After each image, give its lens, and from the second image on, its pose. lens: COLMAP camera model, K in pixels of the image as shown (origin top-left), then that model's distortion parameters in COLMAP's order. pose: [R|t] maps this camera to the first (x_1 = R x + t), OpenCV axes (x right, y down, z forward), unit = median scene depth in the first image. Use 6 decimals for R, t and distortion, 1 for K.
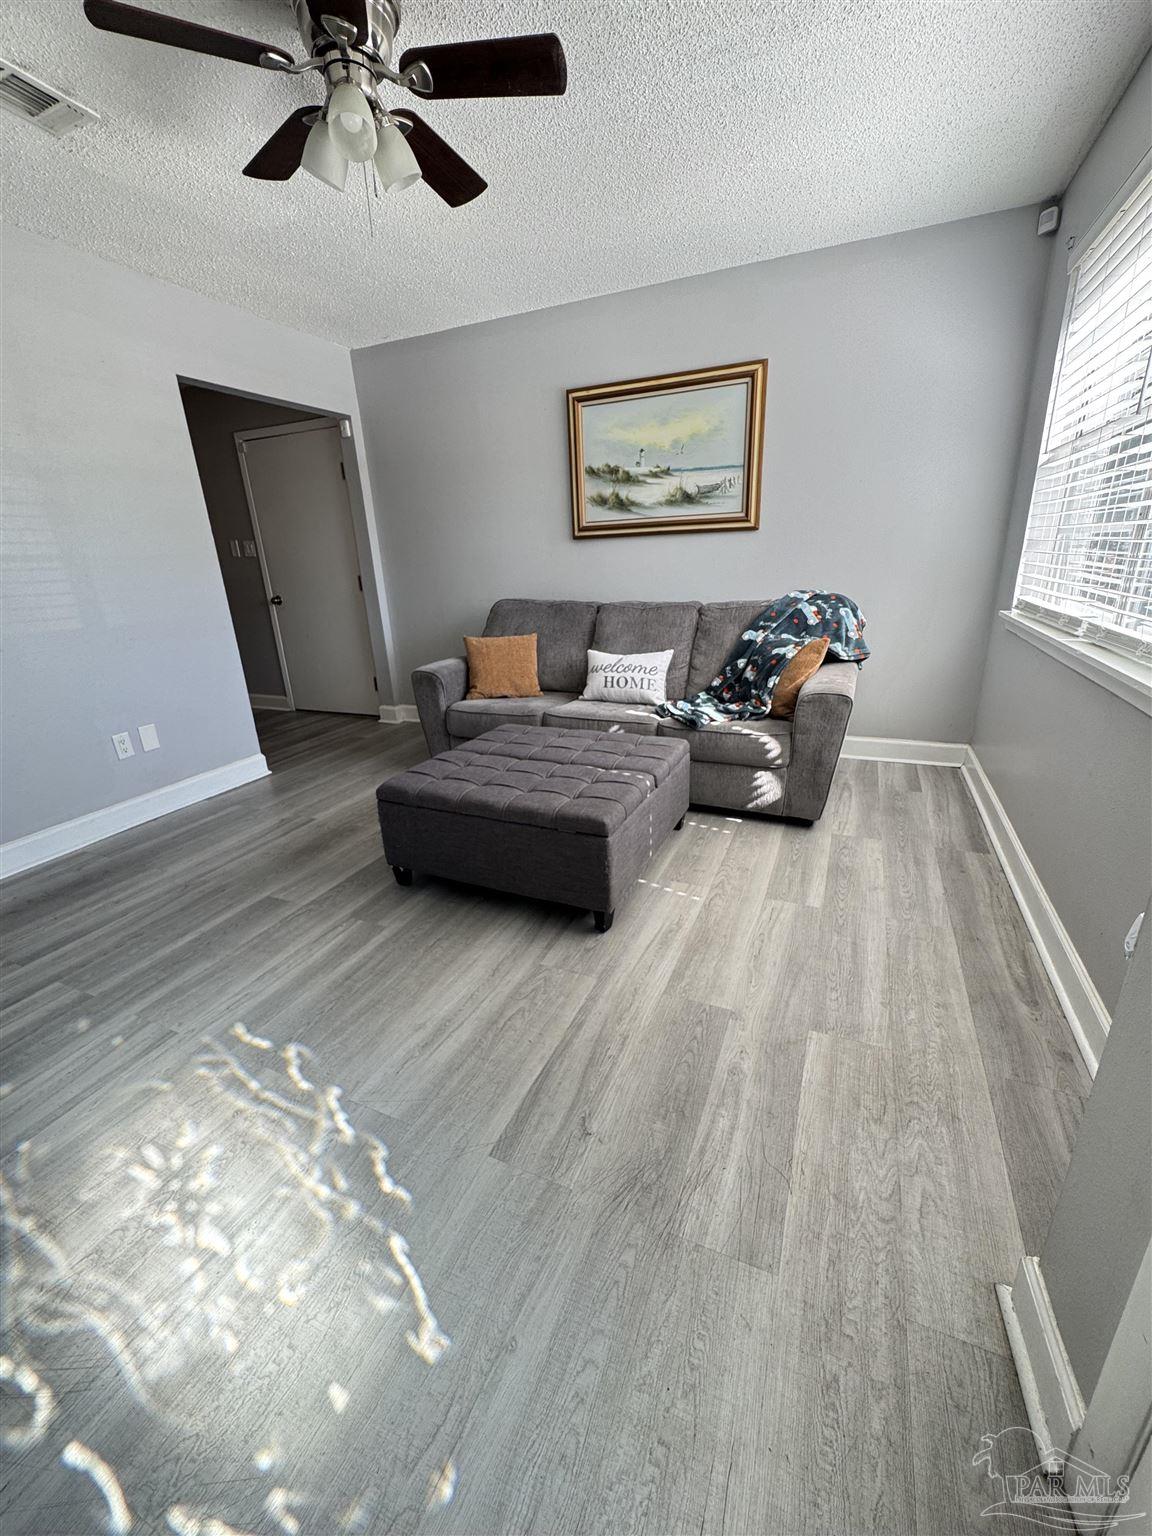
lens RADIAL K [[609.1, 0, 580.3], [0, 609.1, 767.9], [0, 0, 1]] dist [-0.005246, 0.000619]
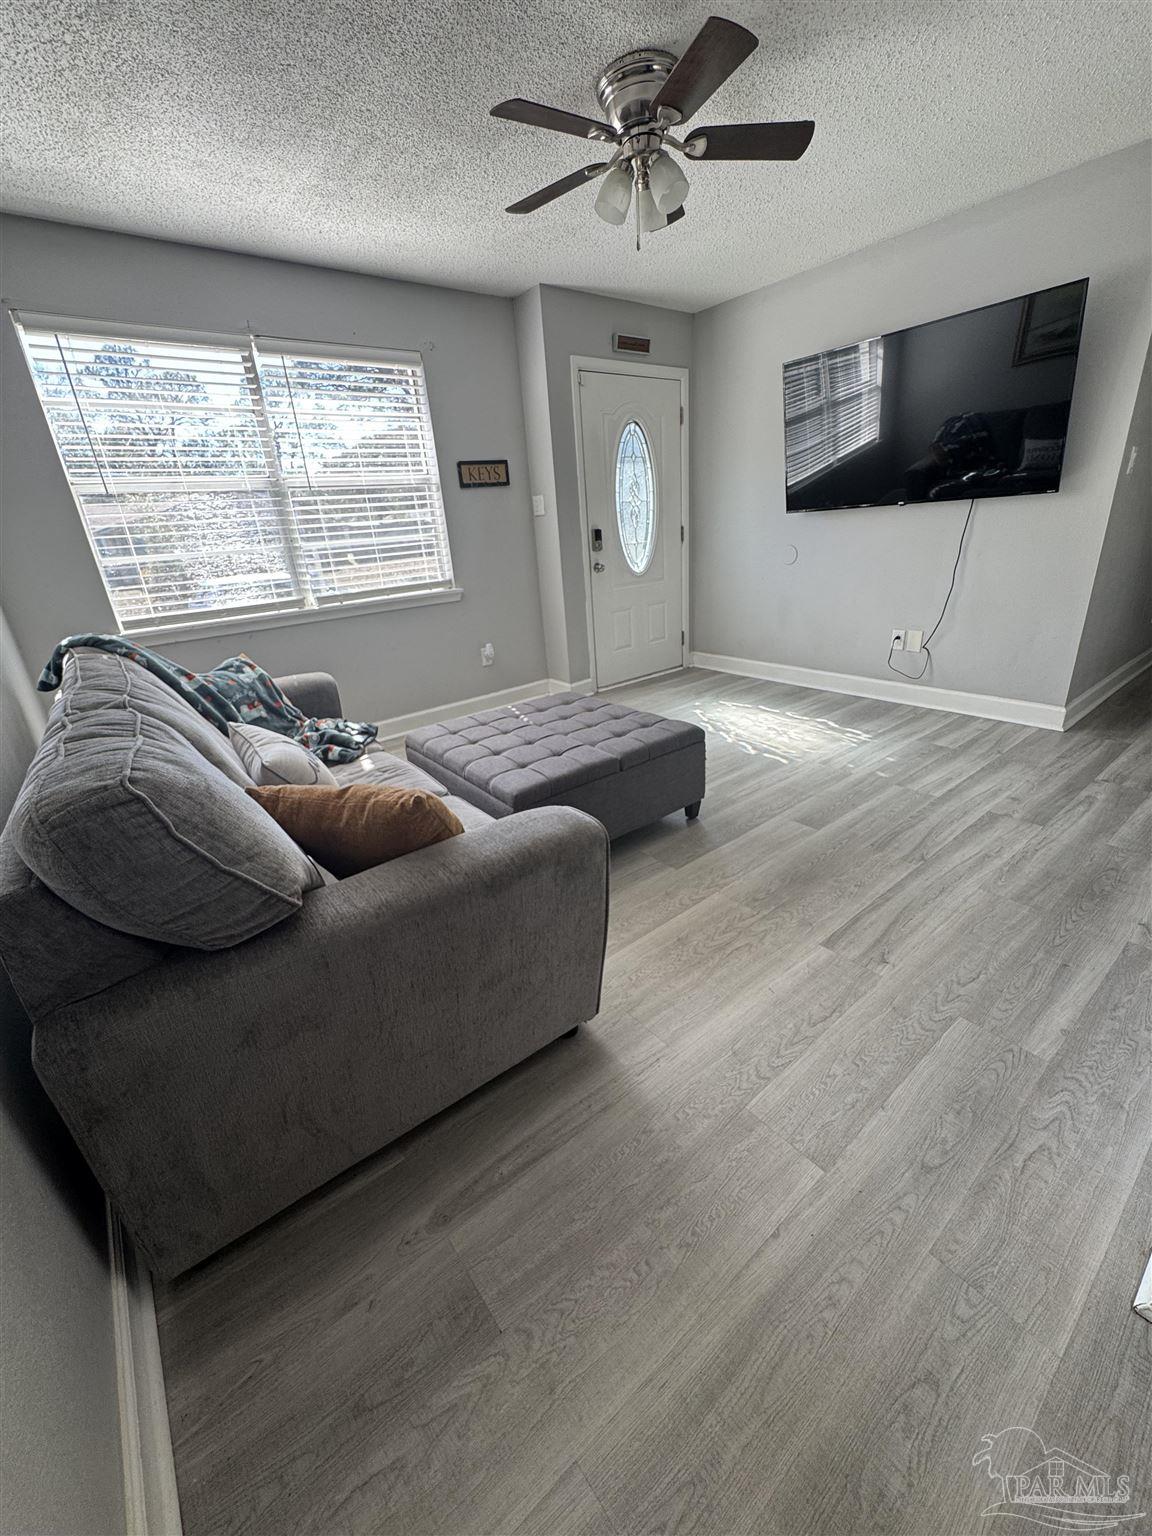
lens RADIAL K [[617.7, 0, 579.8], [0, 617.7, 766.1], [0, 0, 1]] dist [-0.002983, -0.000053]
pose [[-0.879073, -0.079222, 0.470058, -0.454583], [0.251985, 0.759828, 0.599304, -0.436332], [-0.404641, 0.645279, -0.647982, 1.259950]]
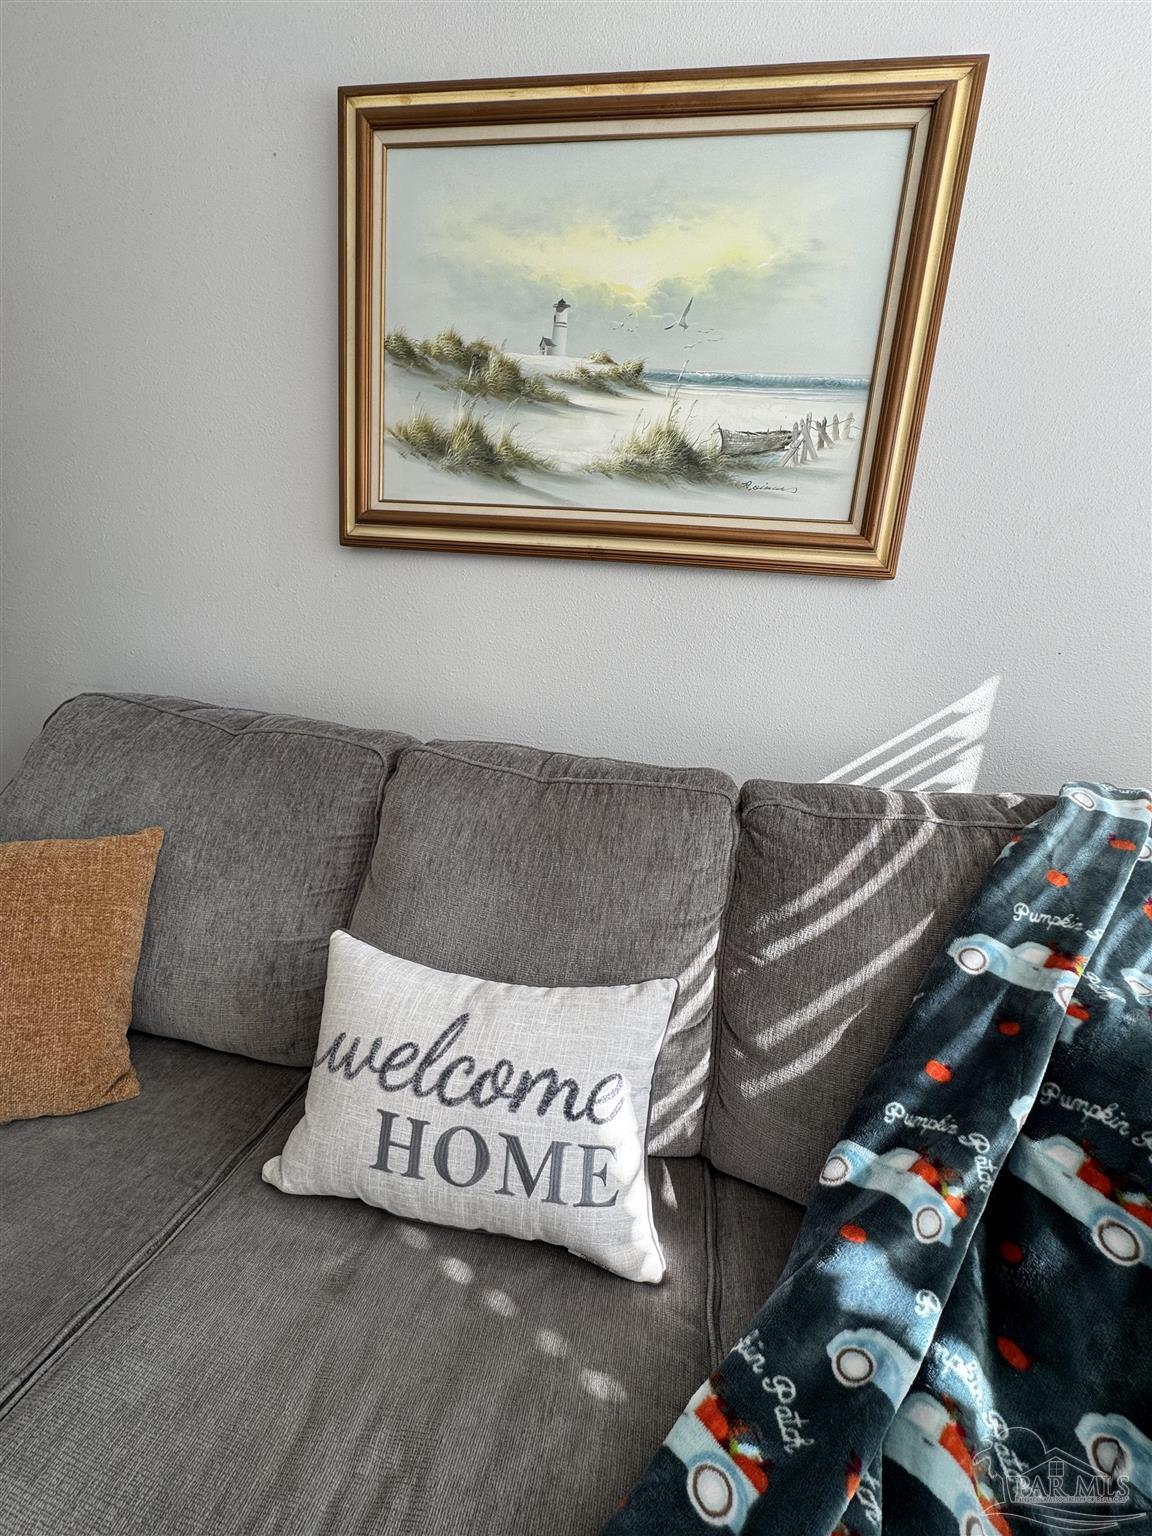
lens RADIAL K [[612.2, 0, 577.6], [0, 612.2, 764.6], [0, 0, 1]] dist [-0.003858, -0.000128]
pose [[0.963687, 0.066340, 0.258664, 0.041910], [-0.033216, 0.990906, -0.130389, -0.241780], [-0.264962, 0.117062, 0.957127, 0.742656]]
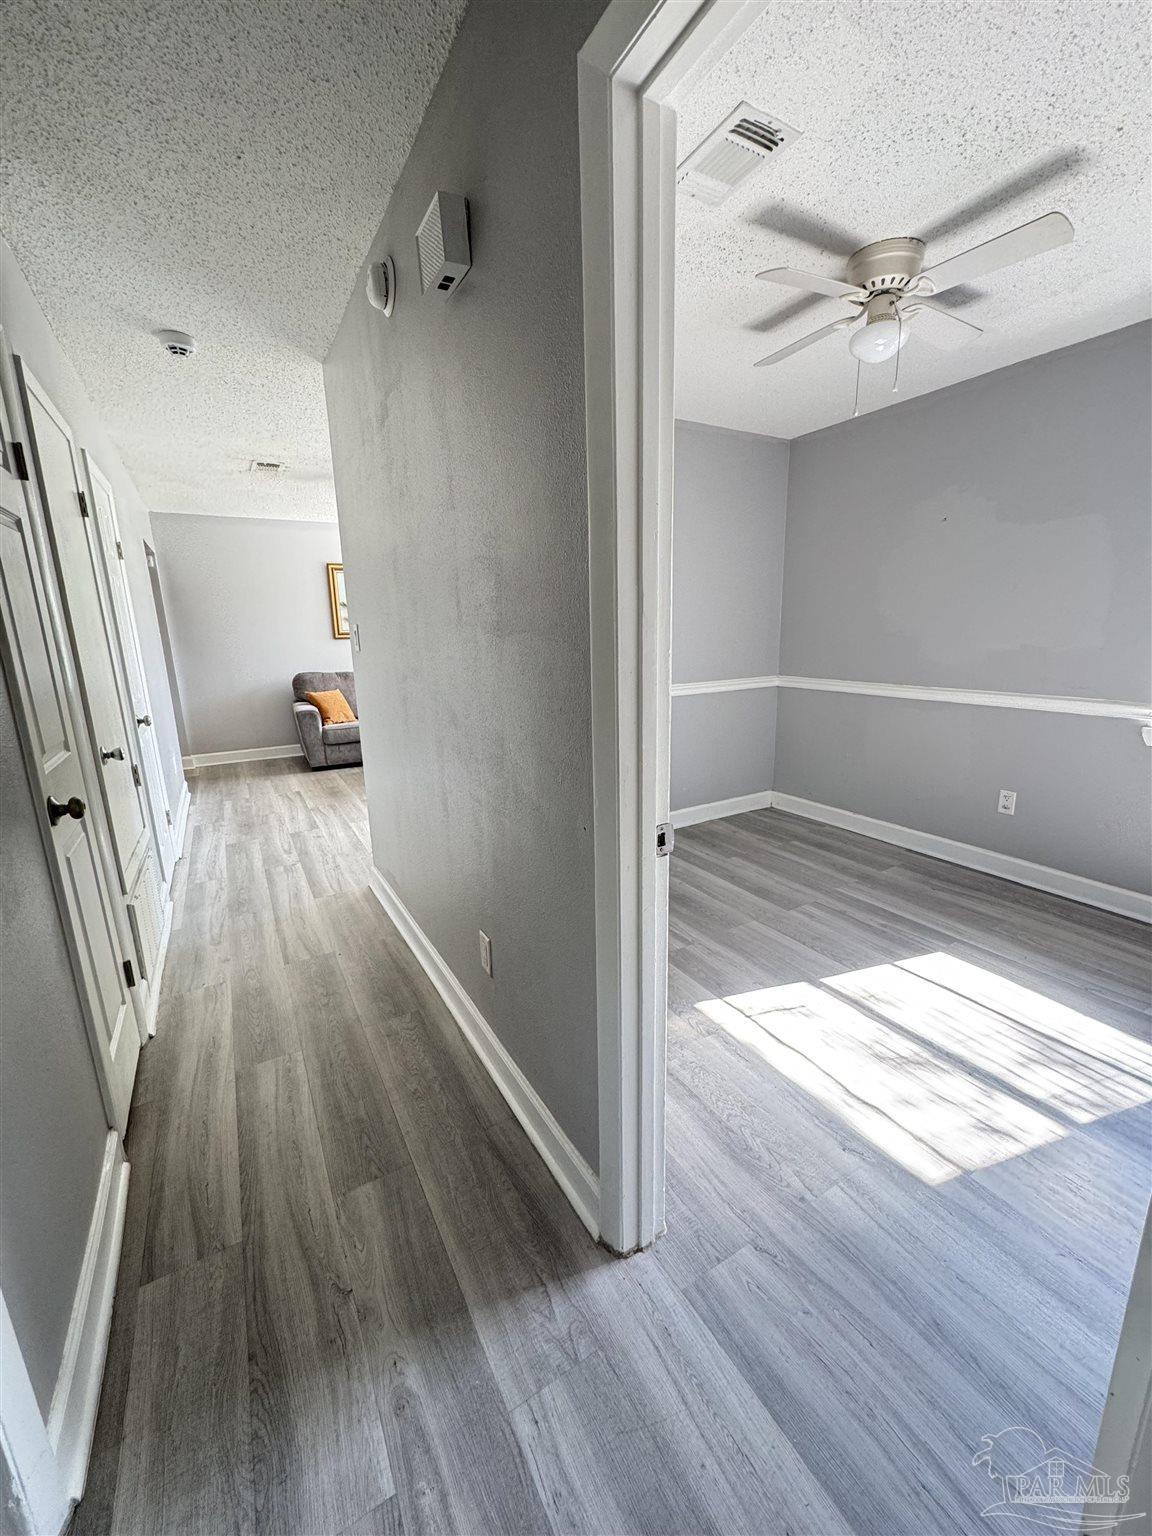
lens RADIAL K [[612.2, 0, 577.6], [0, 612.2, 764.6], [0, 0, 1]] dist [-0.003858, -0.000128]
pose [[0.592734, -0.154681, 0.790405, -1.231006], [0.269383, 0.962938, -0.013568, 0.230304], [-0.759012, 0.220964, 0.612435, -0.657359]]
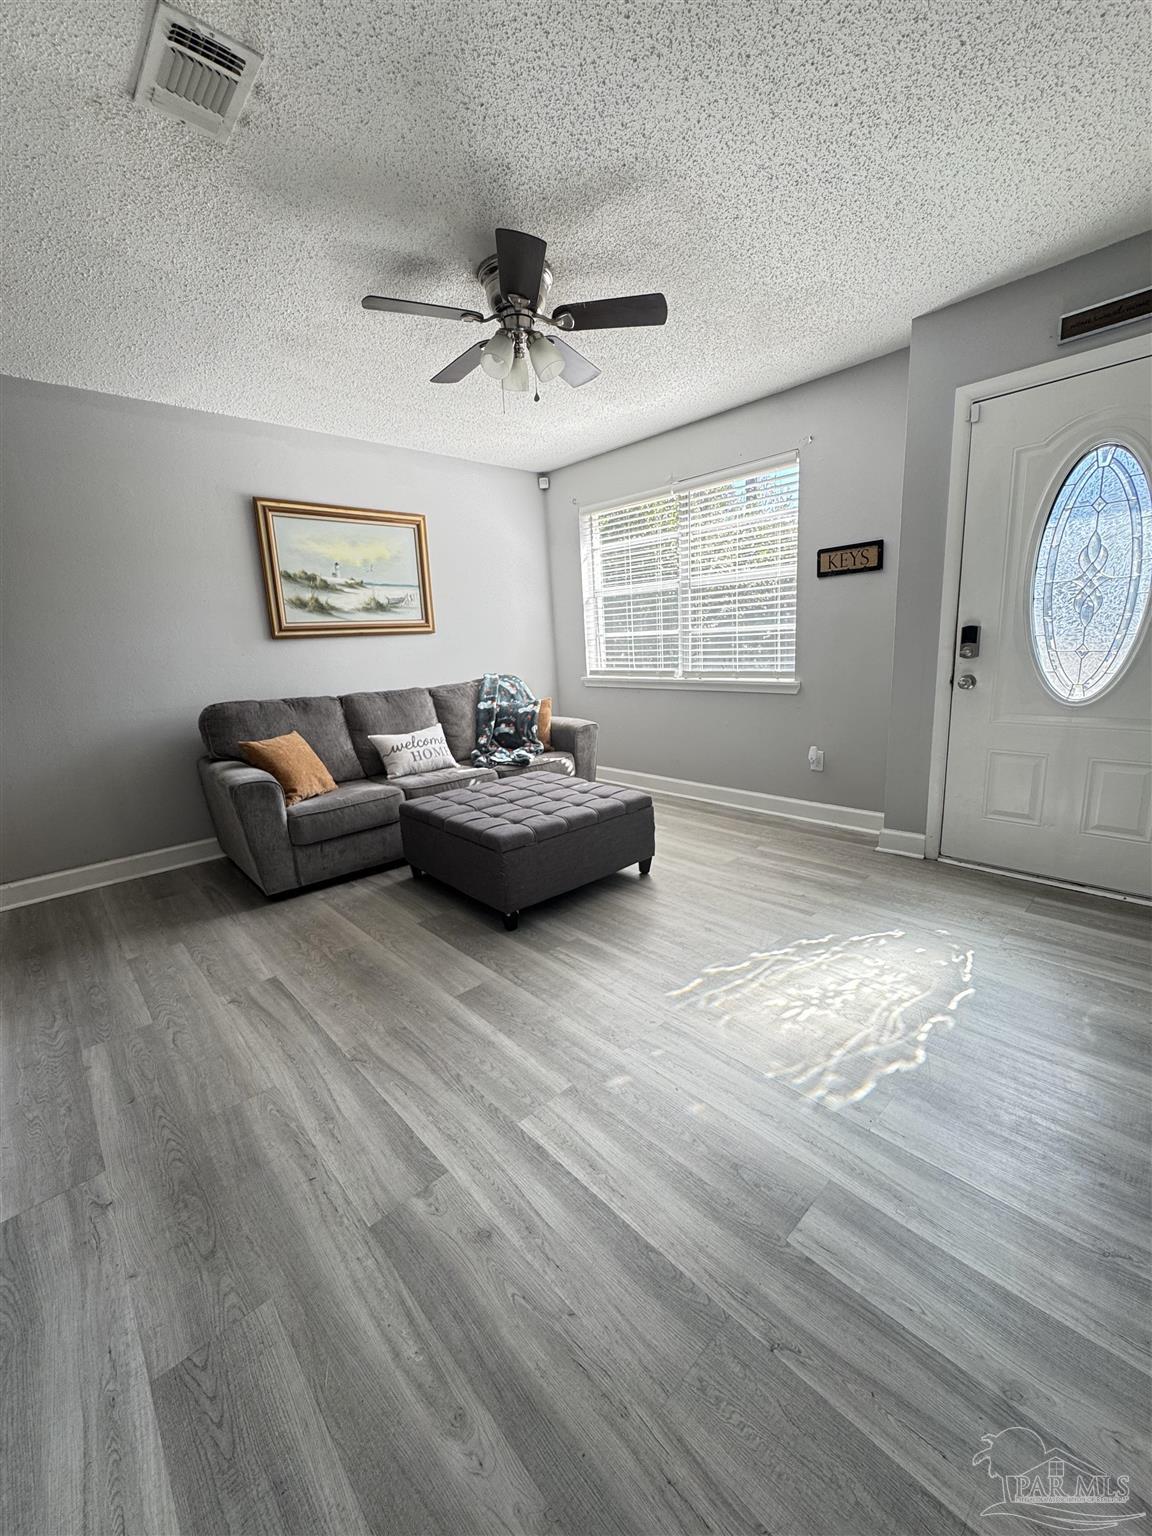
lens RADIAL K [[614.1, 0, 575.0], [0, 614.1, 764.9], [0, 0, 1]] dist [-0.001287, 0.000072]
pose [[0.401165, -0.166984, 0.900657, -0.849490], [0.333620, 0.942346, 0.026115, -0.055125], [-0.853091, 0.290001, 0.433746, 0.247552]]
